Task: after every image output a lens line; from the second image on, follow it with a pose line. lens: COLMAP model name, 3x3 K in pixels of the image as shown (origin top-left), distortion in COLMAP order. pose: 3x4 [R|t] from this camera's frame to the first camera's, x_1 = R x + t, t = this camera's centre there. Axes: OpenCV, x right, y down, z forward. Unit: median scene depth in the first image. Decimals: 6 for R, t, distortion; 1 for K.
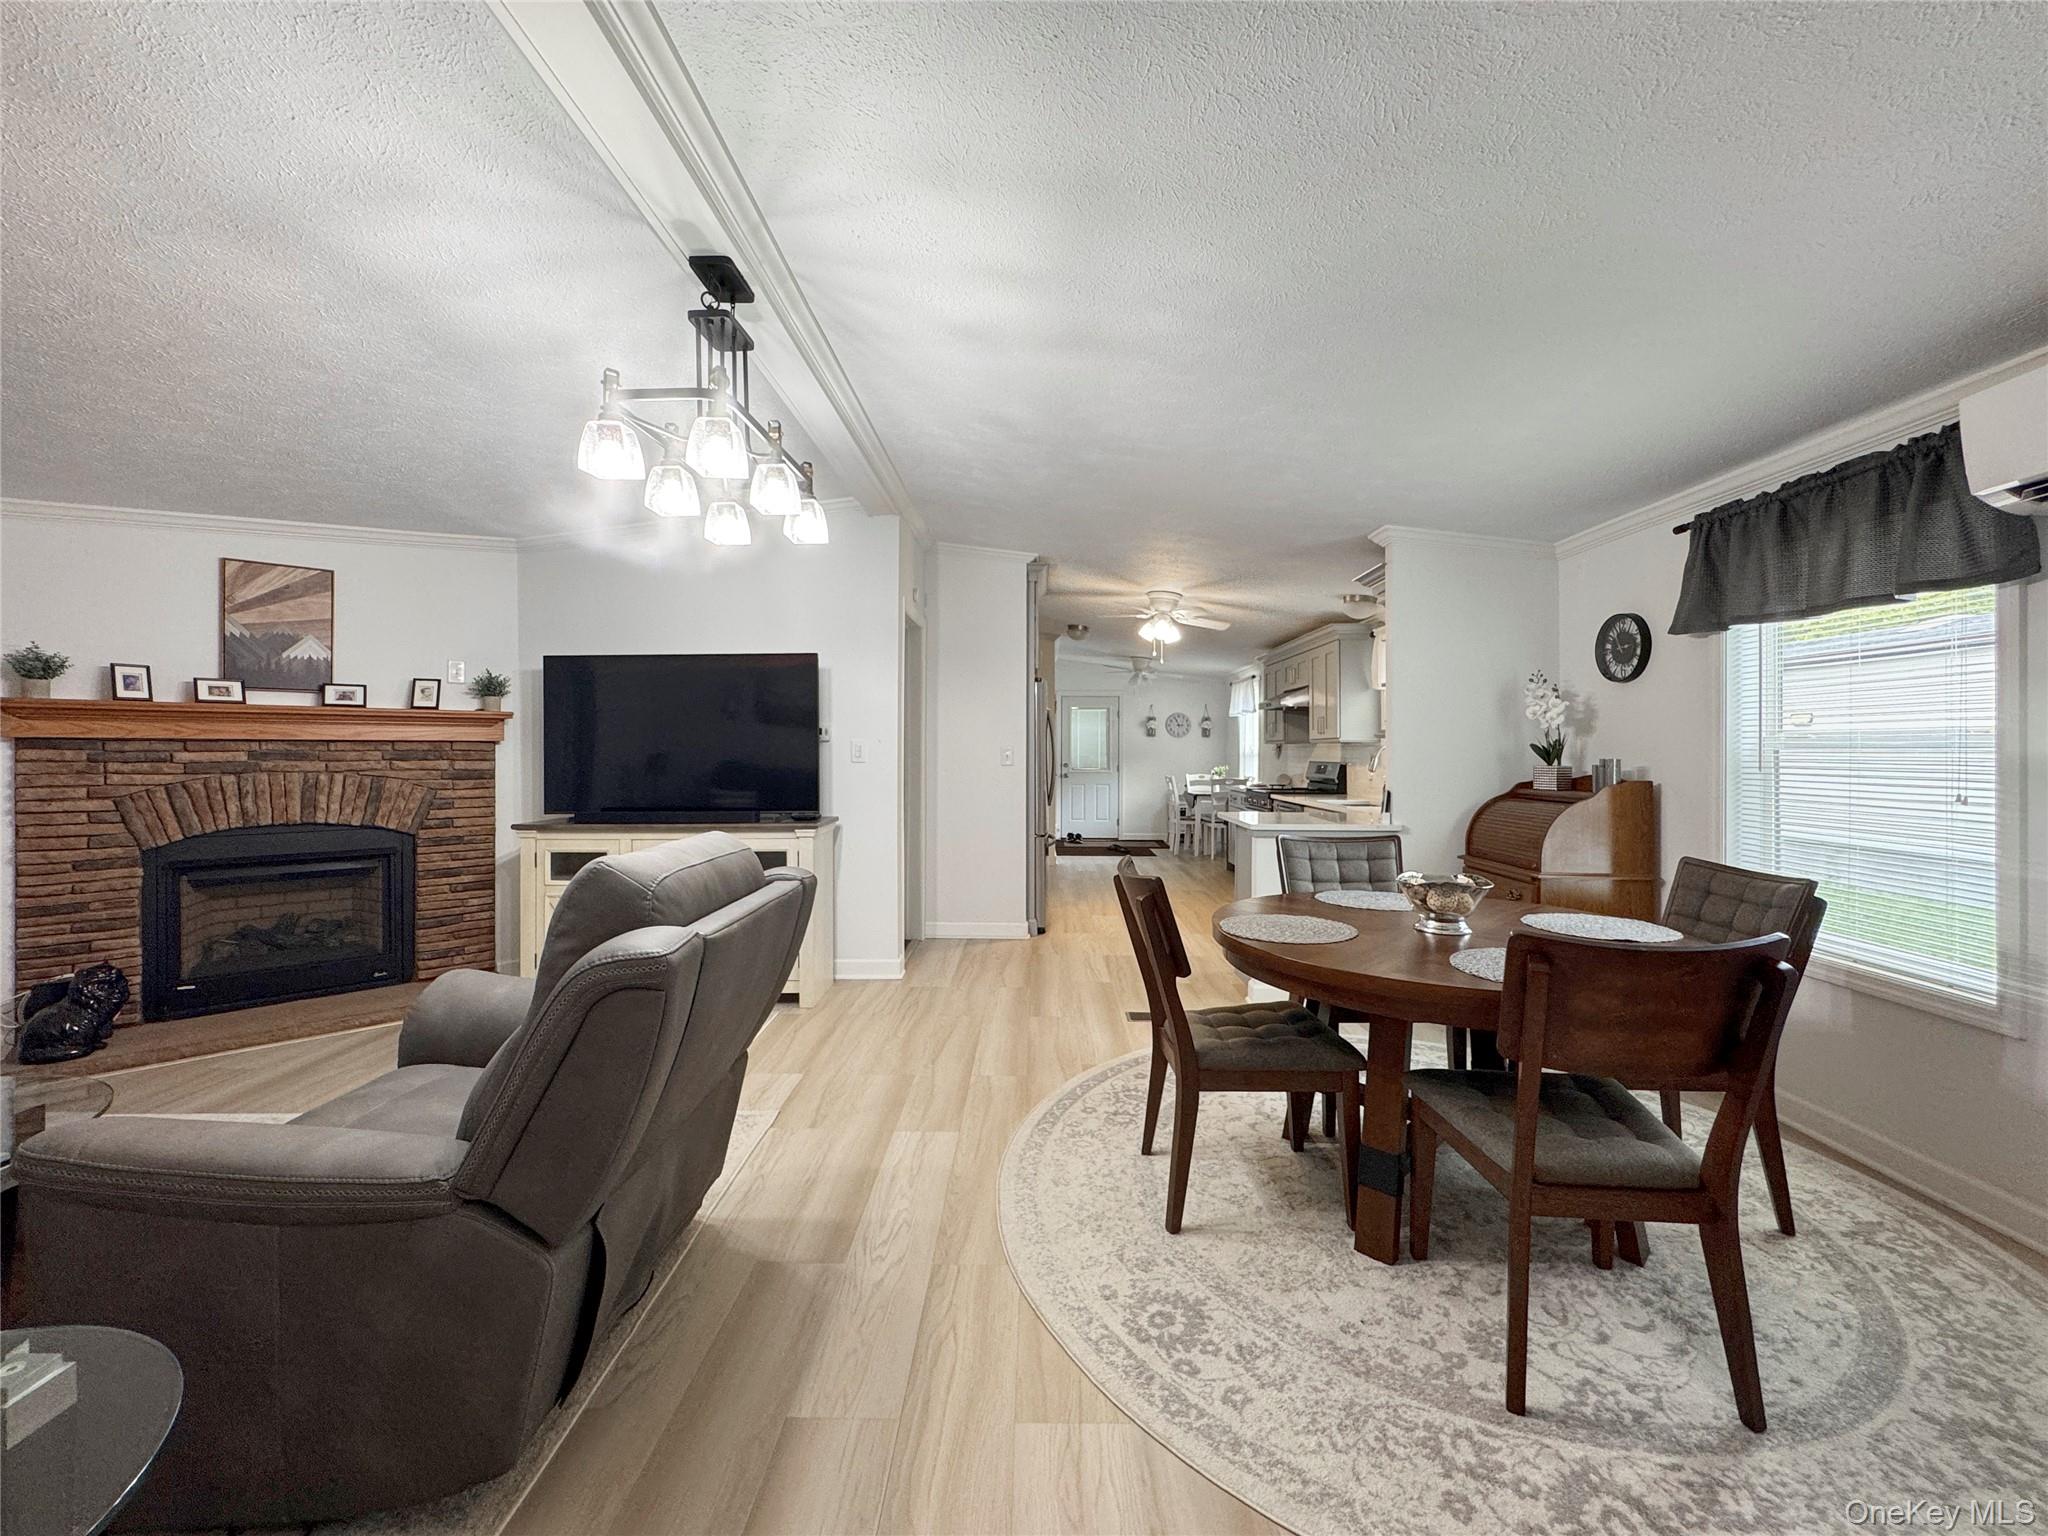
lens RADIAL K [[835.8, 0, 1020.2], [0, 835.8, 756.7], [0, 0, 1]] dist [-0.002837, 0.000223]
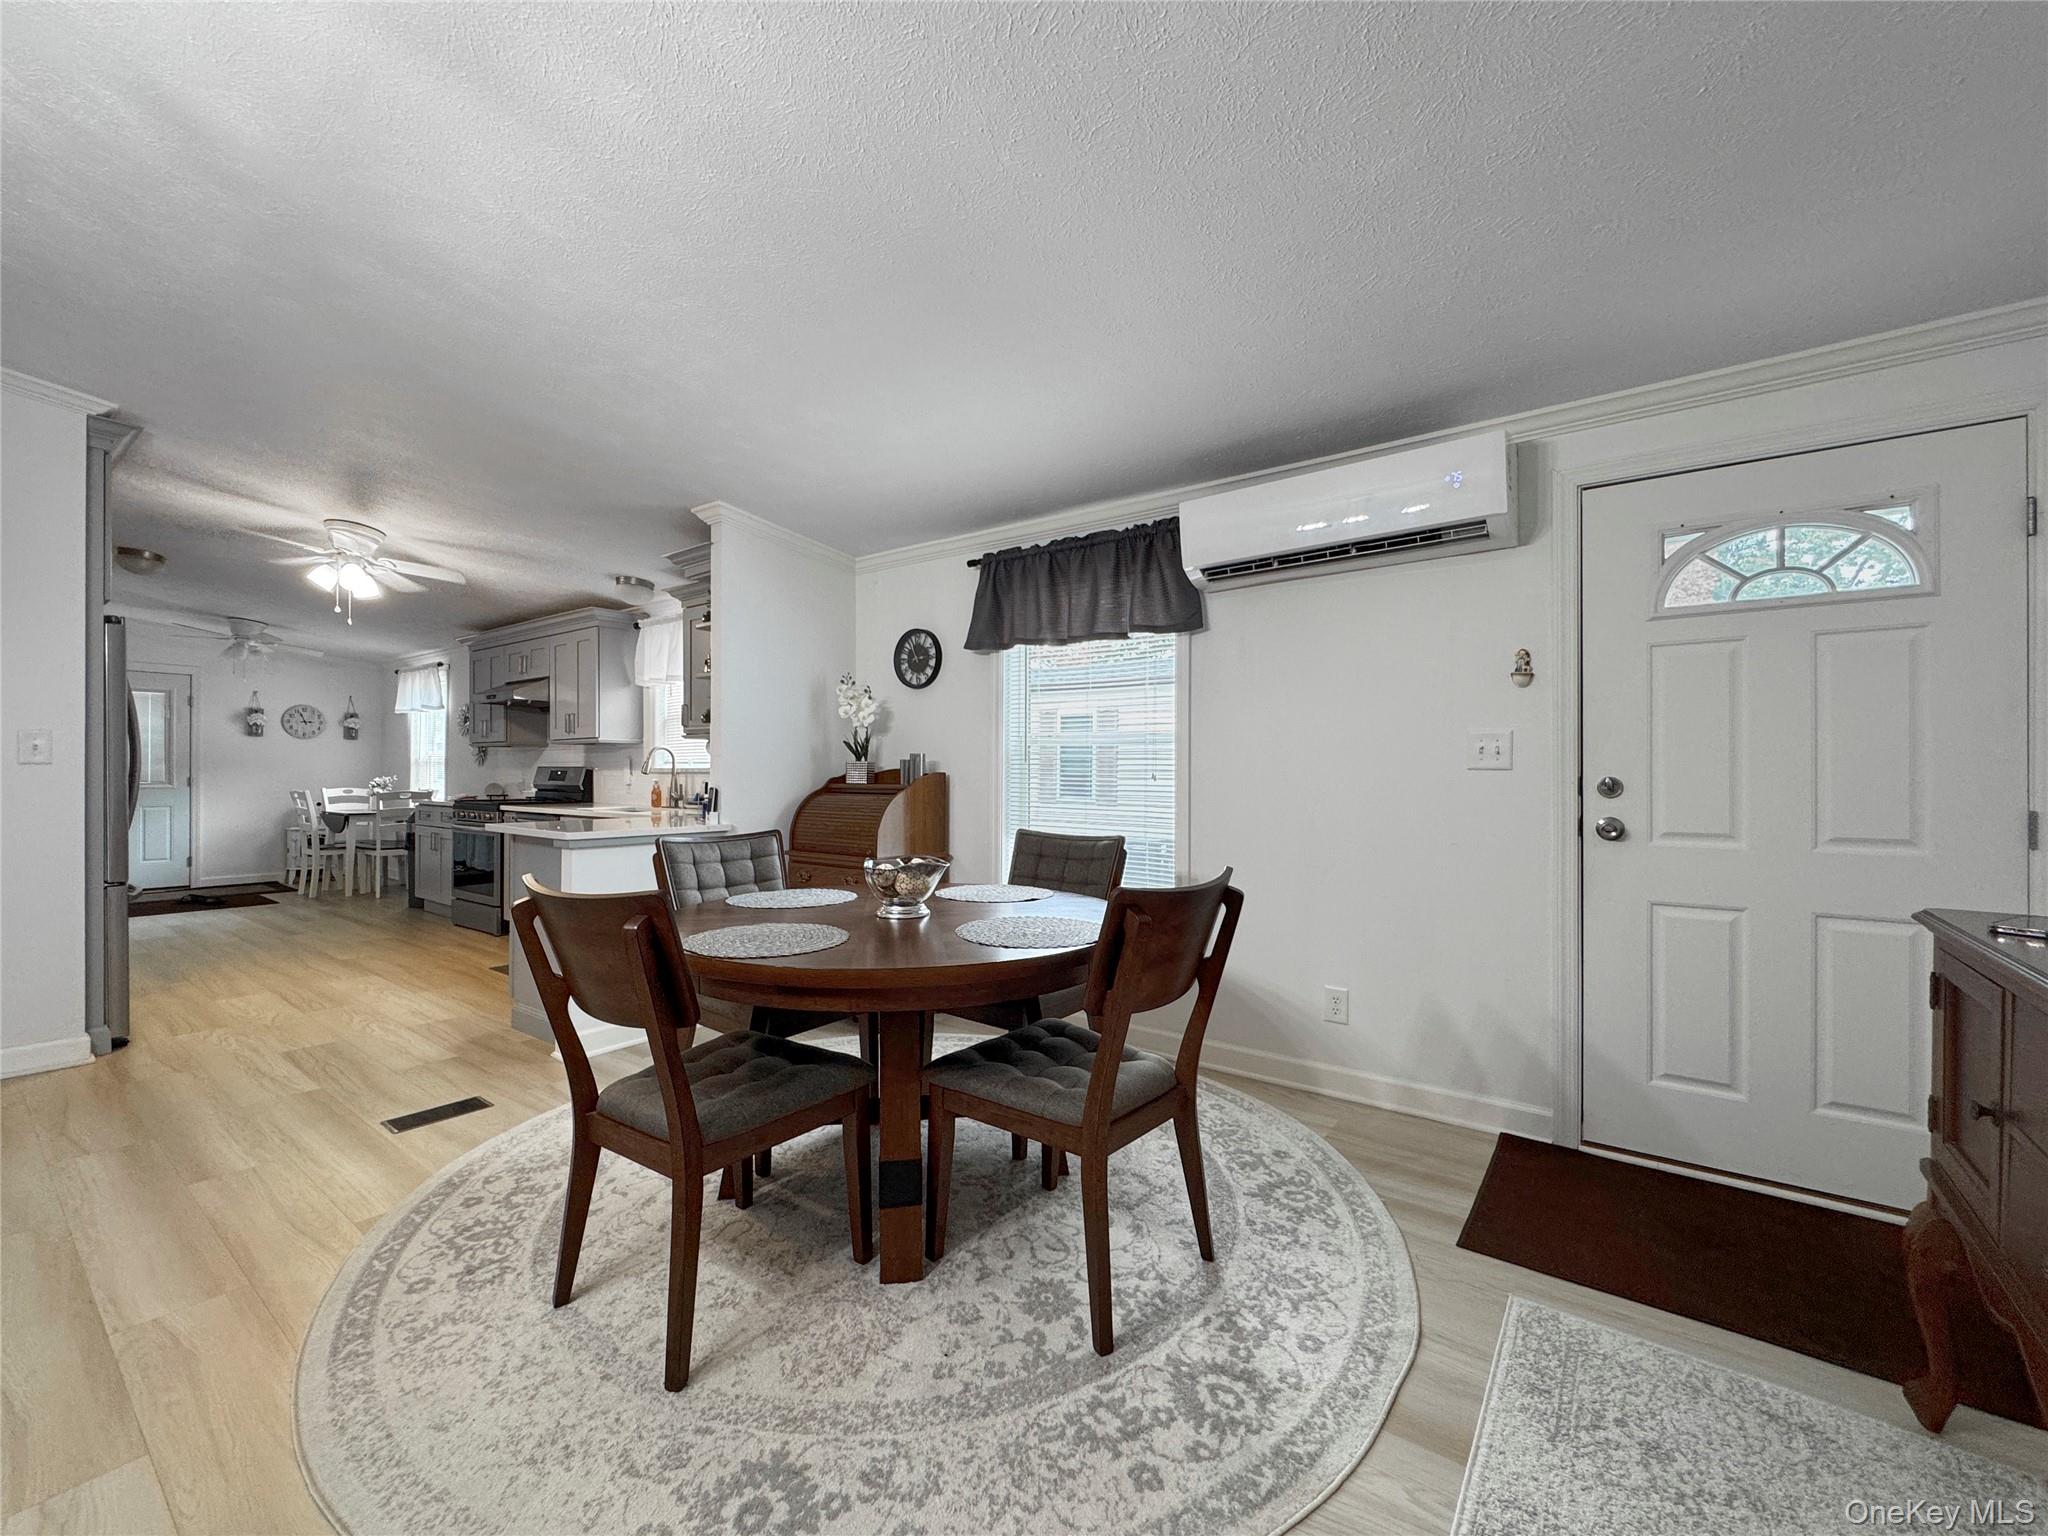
lens RADIAL K [[835.8, 0, 1021.3], [0, 835.8, 774.7], [0, 0, 1]] dist [-0.002837, 0.000223]
pose [[0.578881, -0.001709, 0.815410, -0.187872], [0.001900, 0.999998, 0.000747, 0.040274], [-0.815410, 0.001117, 0.578883, 0.292742]]
